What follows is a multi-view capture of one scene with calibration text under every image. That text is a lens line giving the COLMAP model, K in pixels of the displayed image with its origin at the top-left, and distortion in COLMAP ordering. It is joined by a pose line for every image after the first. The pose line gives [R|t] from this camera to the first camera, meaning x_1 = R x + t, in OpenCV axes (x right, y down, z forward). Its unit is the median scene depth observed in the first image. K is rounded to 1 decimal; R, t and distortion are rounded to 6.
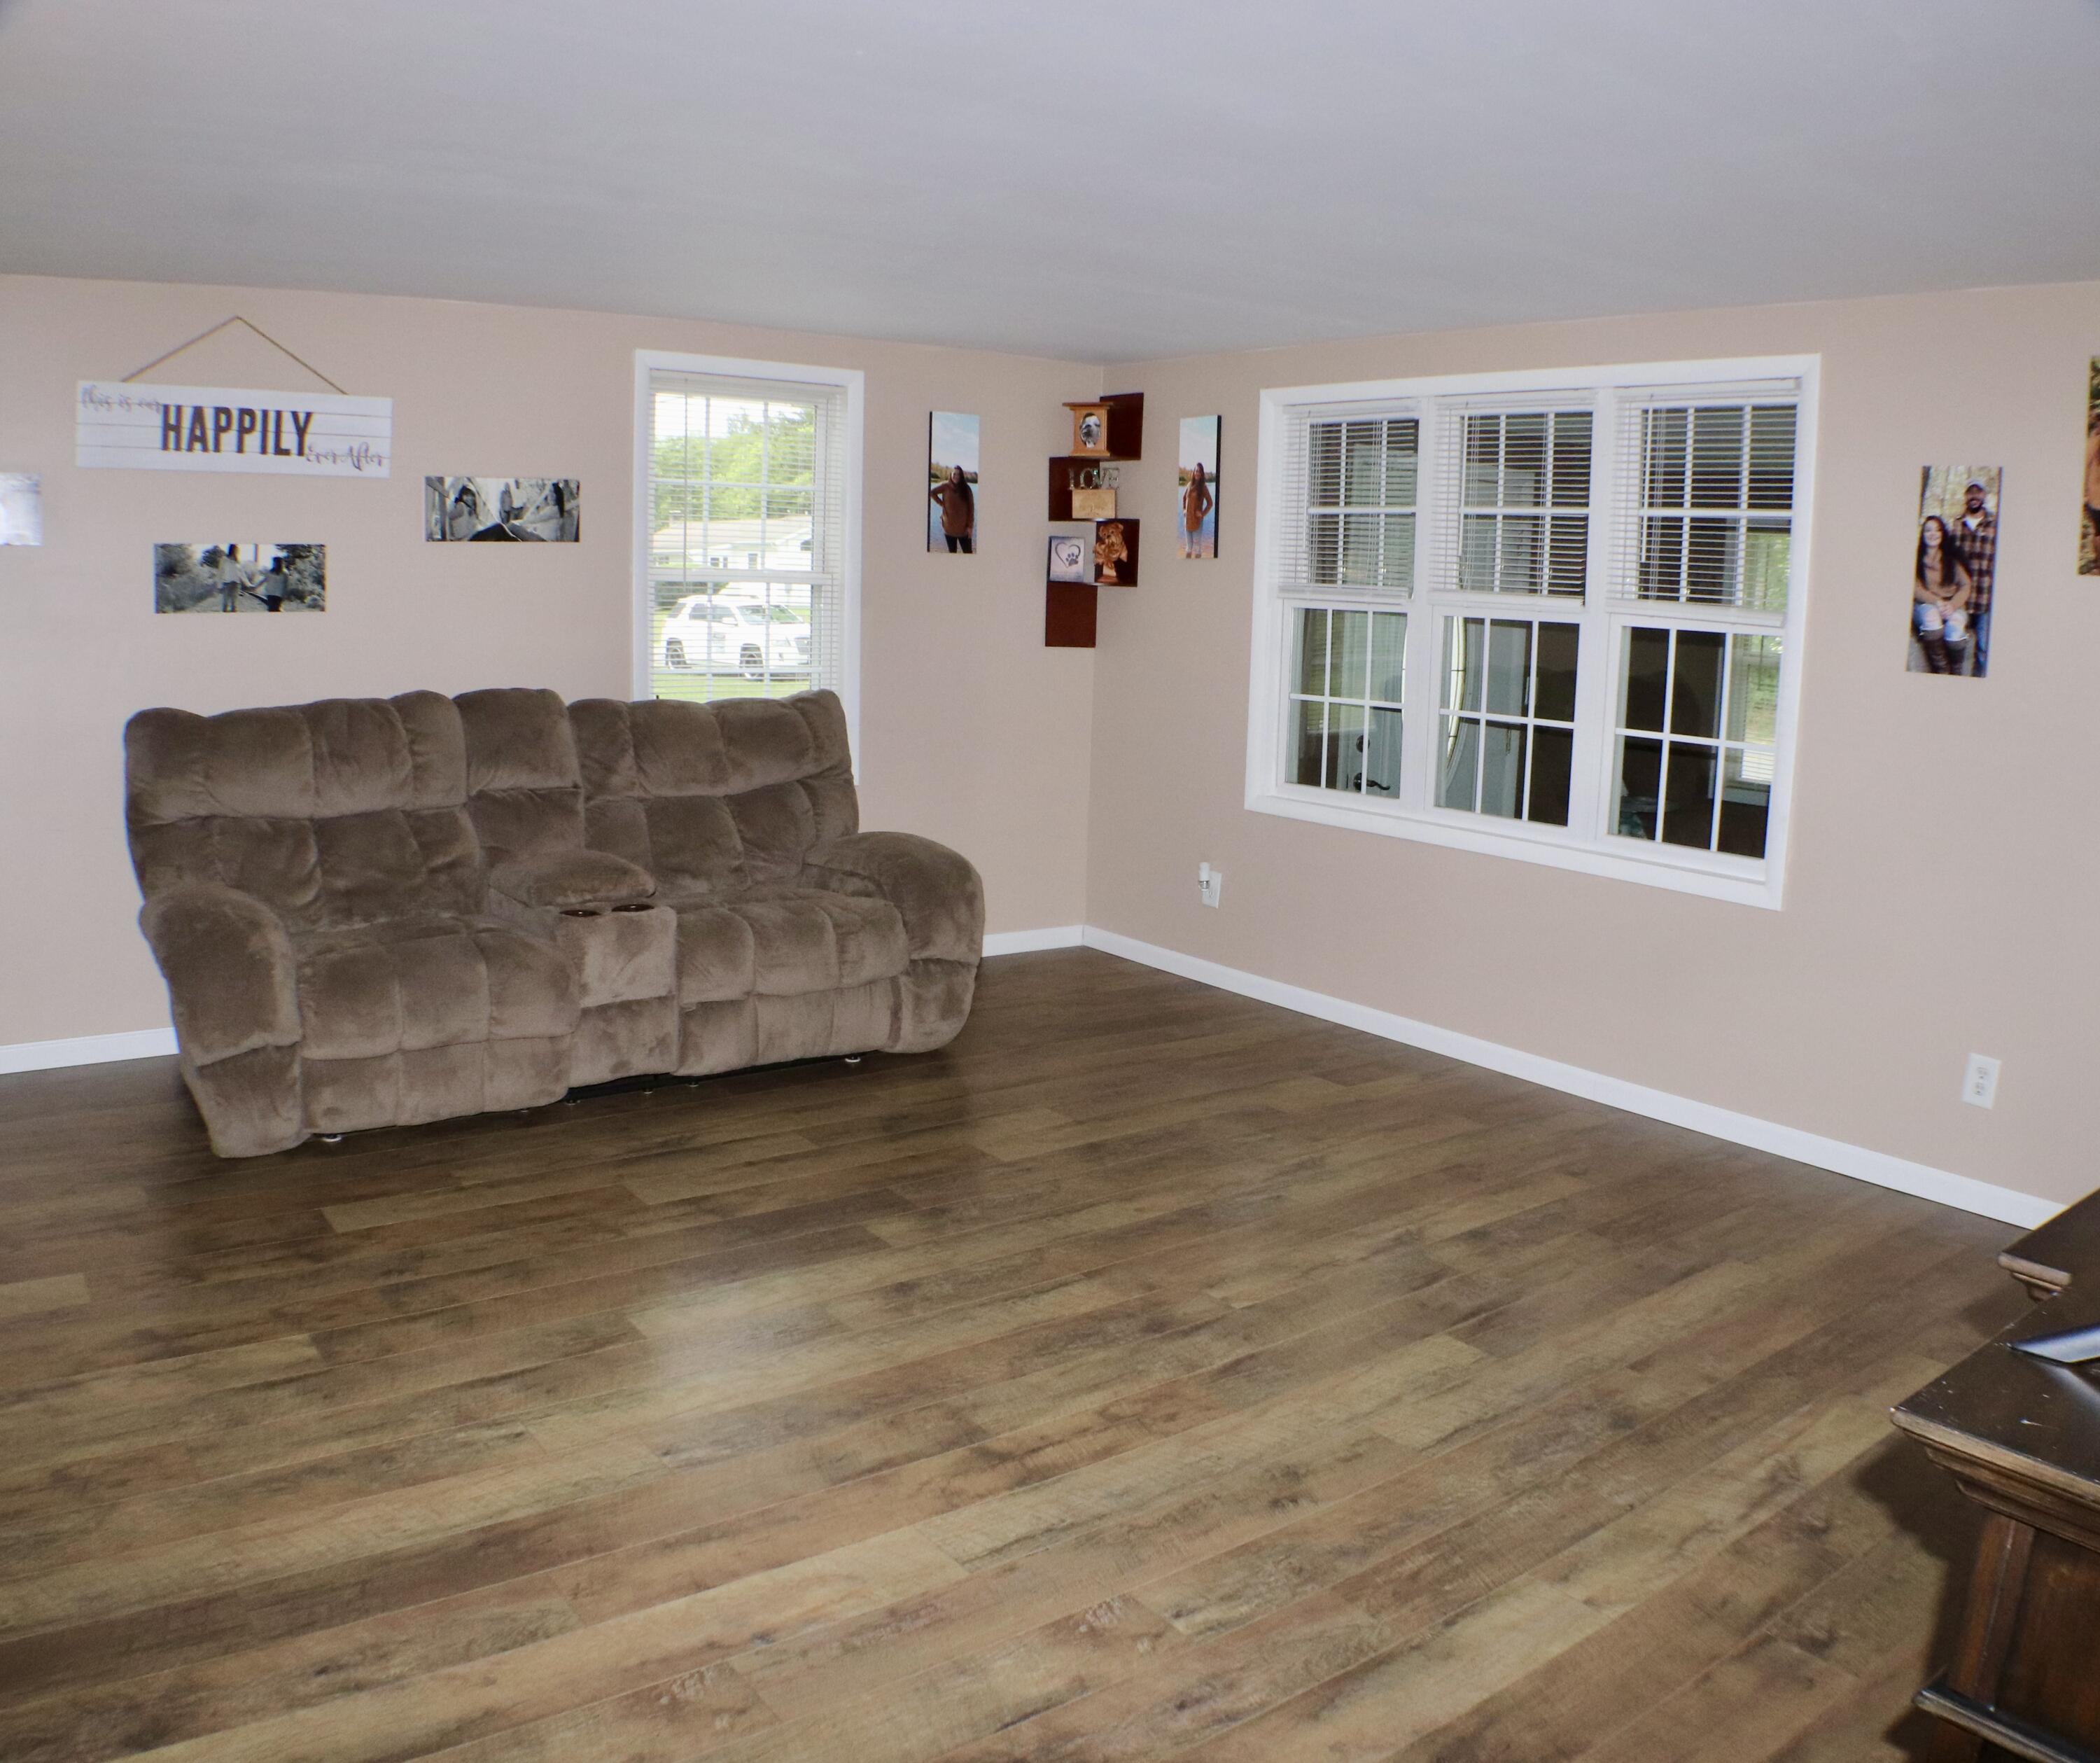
lens RADIAL K [[1720.6, 0, 1050.0], [0, 1720.6, 881.5], [0, 0, 1]] dist [-0.231404, 0.092965]
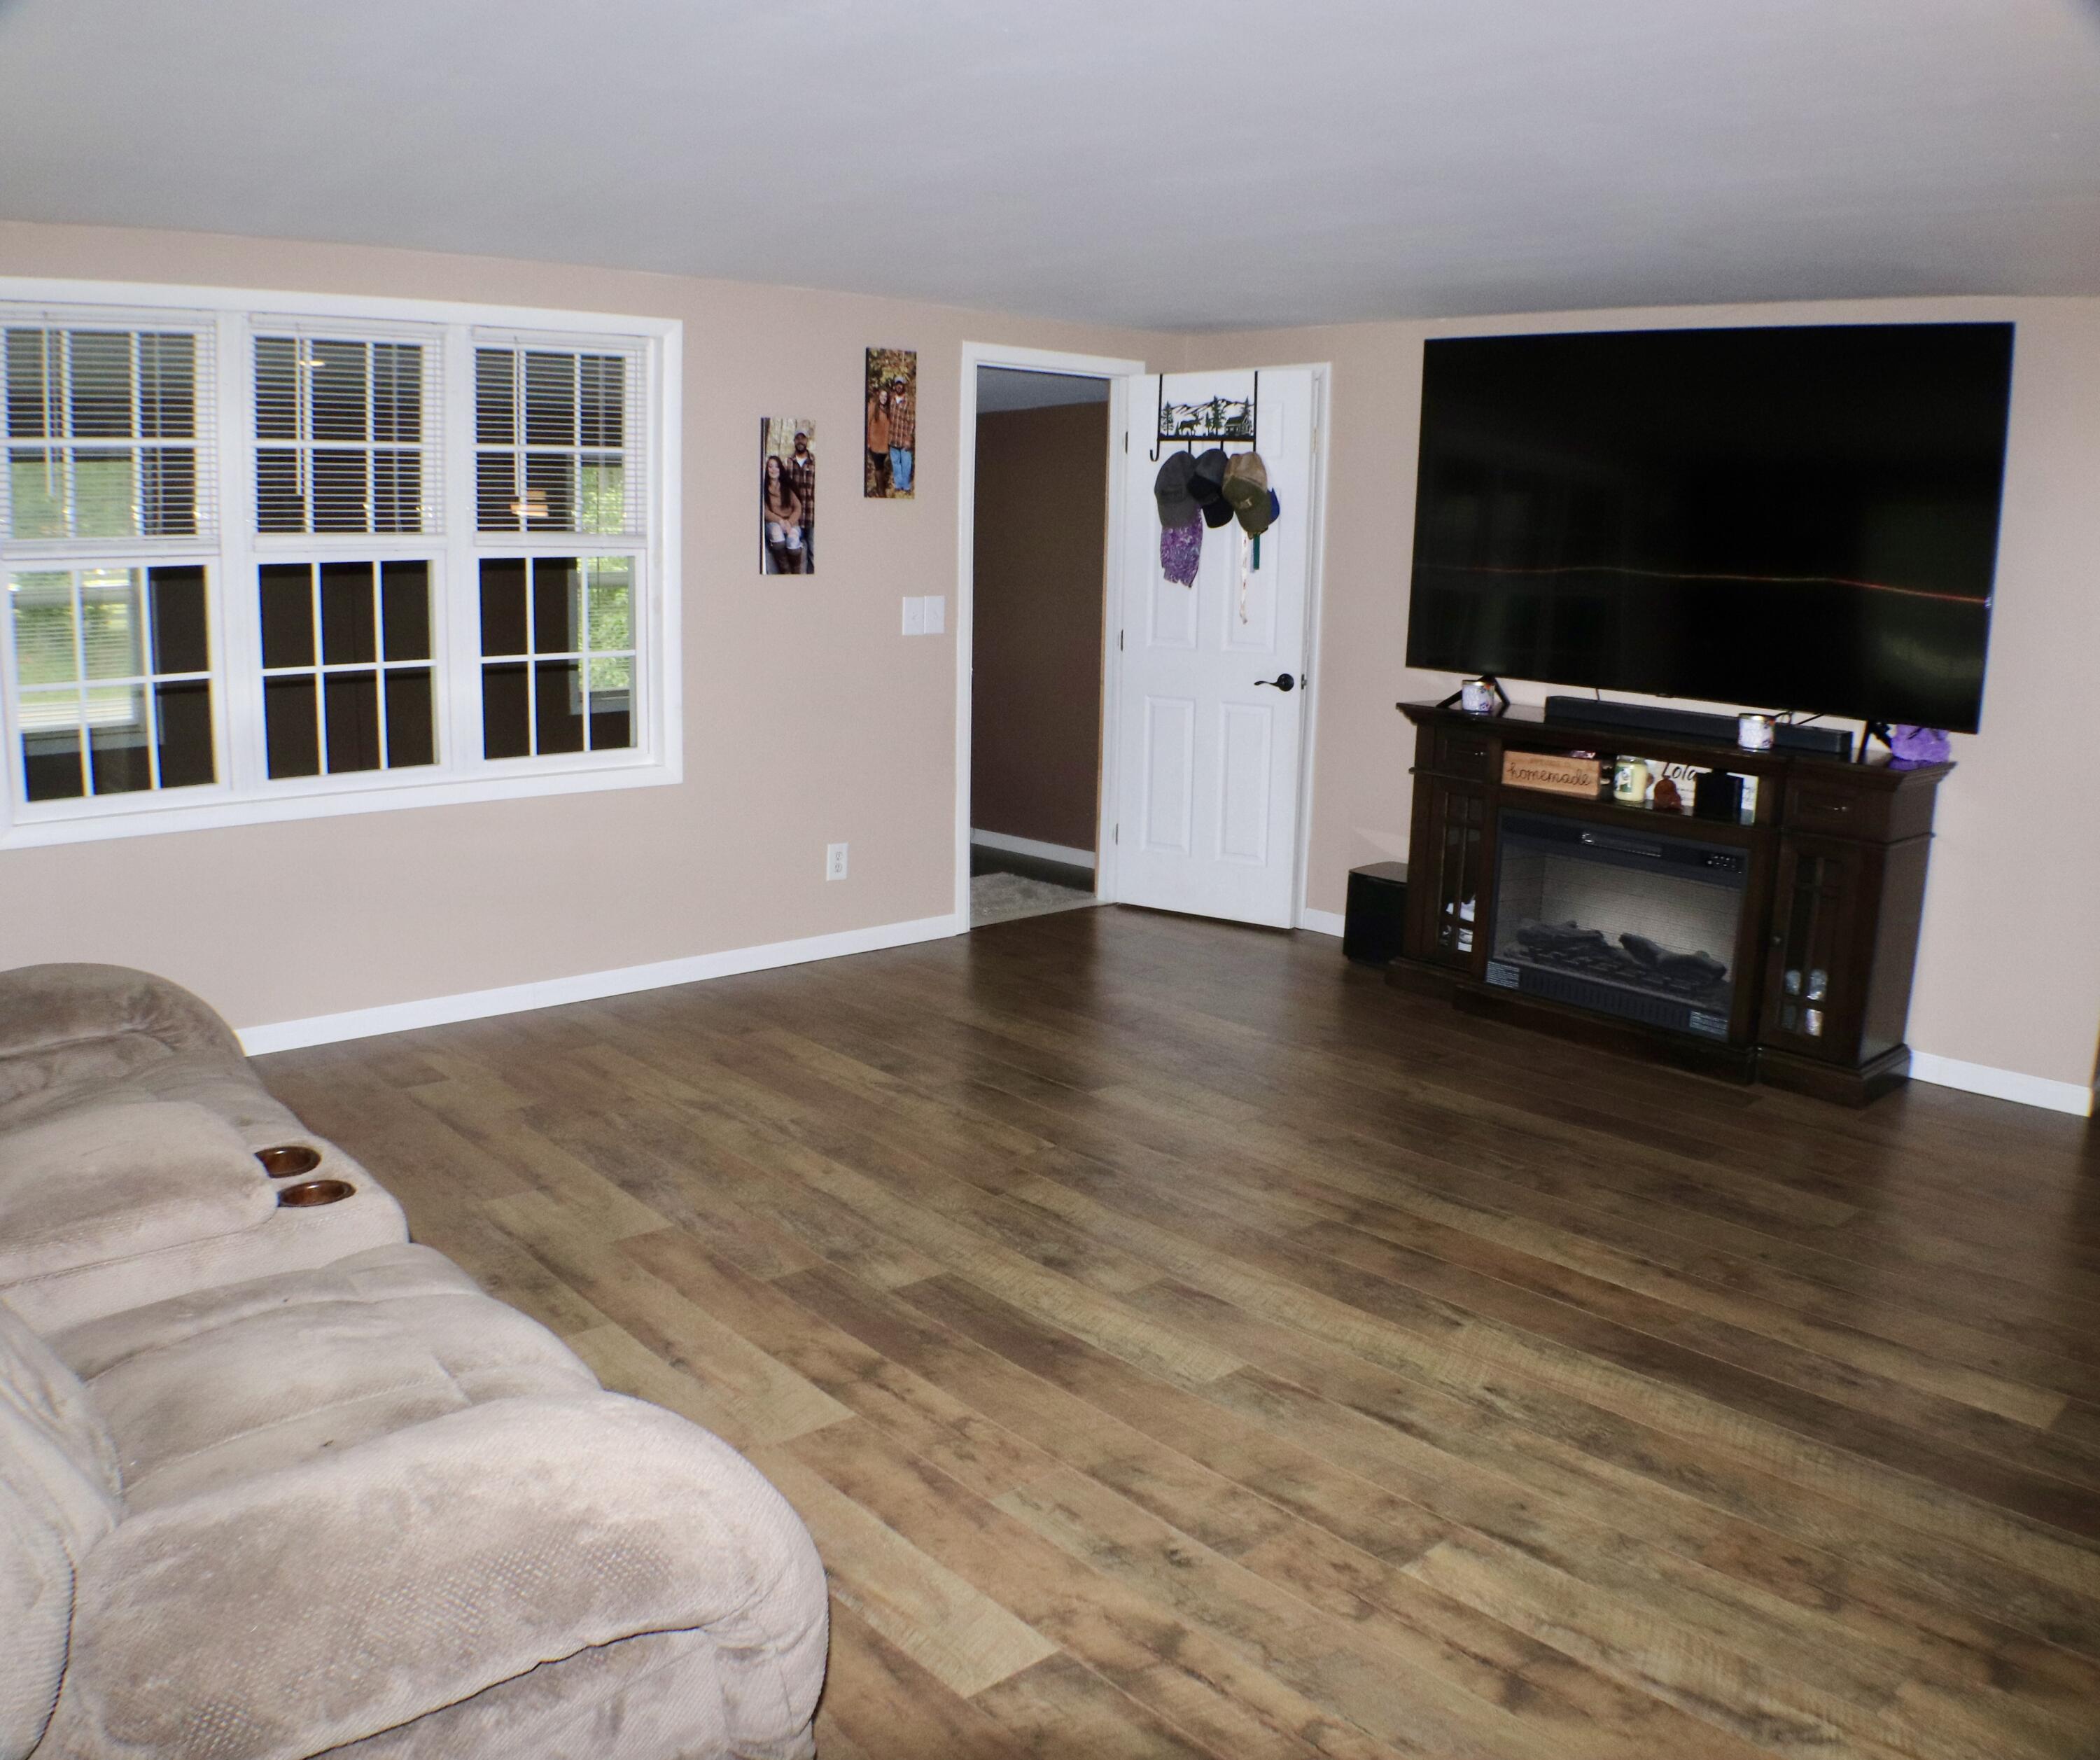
lens RADIAL K [[1682.0, 0, 1047.8], [0, 1682.0, 841.7], [0, 0, 1]] dist [-0.203463, 0.005979]
pose [[-0.083901, -0.203394, 0.975495, -0.739801], [0.152919, 0.964723, 0.214301, -0.153525], [-0.984671, 0.167152, -0.049839, 0.769489]]
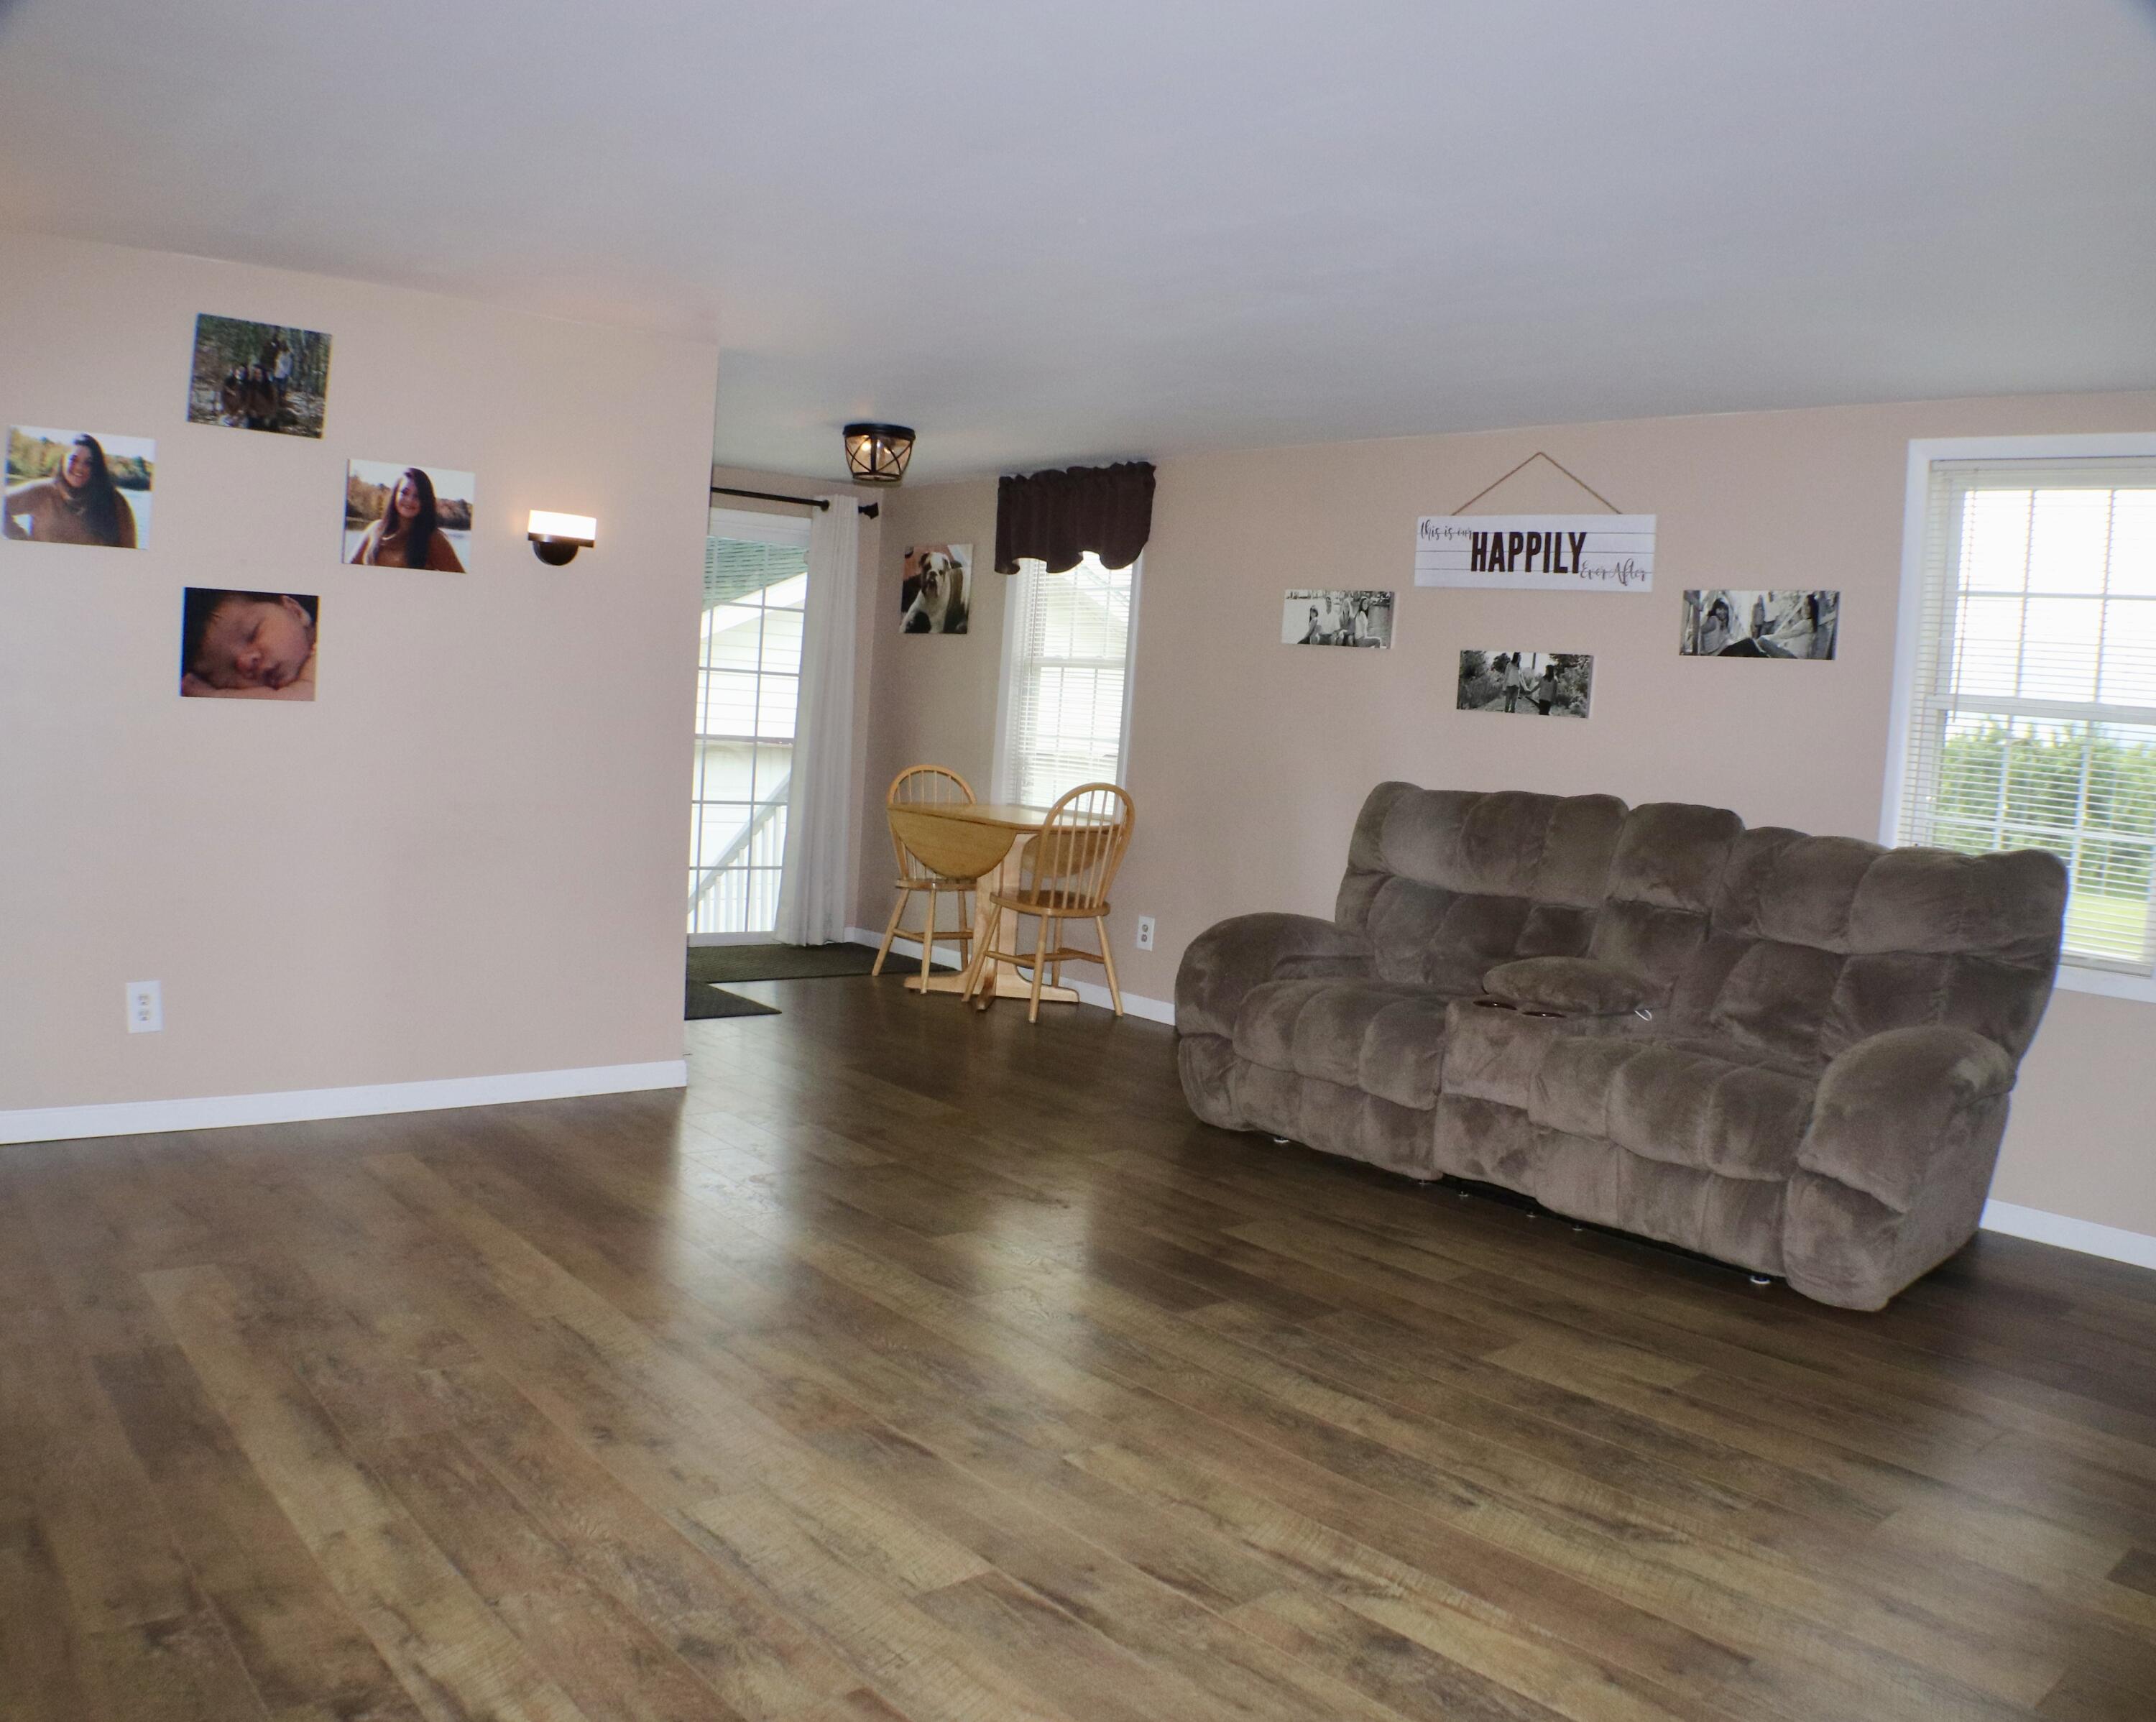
lens RADIAL K [[1718.0, 0, 1078.0], [0, 1718.0, 861.0], [0, 0, 1]] dist [-0.206060, 0.005441]
pose [[0.069326, 0.056954, -0.995967, 0.663357], [-0.240179, 0.969955, 0.038748, -0.040924], [0.968250, 0.236524, 0.080922, 0.655527]]
